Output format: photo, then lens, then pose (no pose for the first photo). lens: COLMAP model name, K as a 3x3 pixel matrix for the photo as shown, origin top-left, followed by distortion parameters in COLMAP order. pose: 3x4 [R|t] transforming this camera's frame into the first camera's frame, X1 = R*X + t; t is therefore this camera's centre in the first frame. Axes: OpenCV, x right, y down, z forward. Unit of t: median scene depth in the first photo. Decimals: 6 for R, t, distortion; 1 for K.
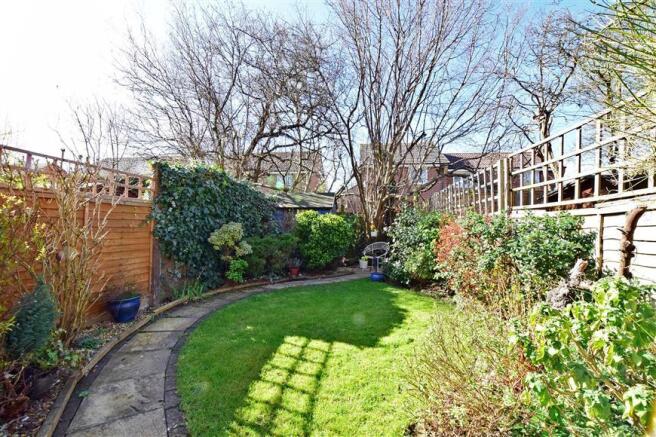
lens RADIAL K [[292.6, 0, 327.8], [0, 292.6, 220.6], [0, 0, 1]] dist [-0.023067, 0.003158]
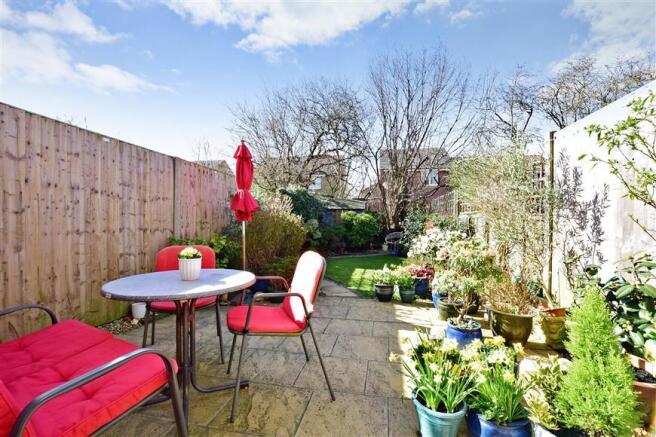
lens RADIAL K [[292.6, 0, 330.0], [0, 292.6, 220.9], [0, 0, 1]] dist [-0.023067, 0.003158]
pose [[0.998721, -0.001304, -0.050536, -0.087613], [0.002209, 0.999838, 0.017854, -0.010853], [0.050504, -0.017943, 0.998563, -0.519442]]
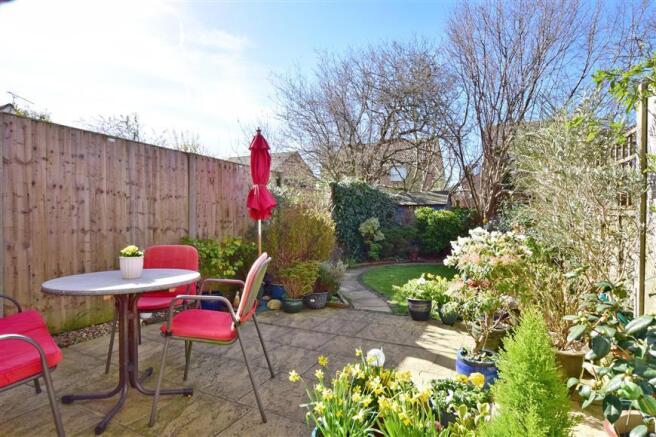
lens RADIAL K [[352.7, 0, 330.4], [0, 352.7, 222.1], [0, 0, 1]] dist [-0.016741, 0.000739]
pose [[0.946268, -0.004756, -0.323349, 0.032423], [0.012242, 0.999702, 0.021120, -0.008135], [0.323153, -0.023943, 0.946044, -0.502994]]
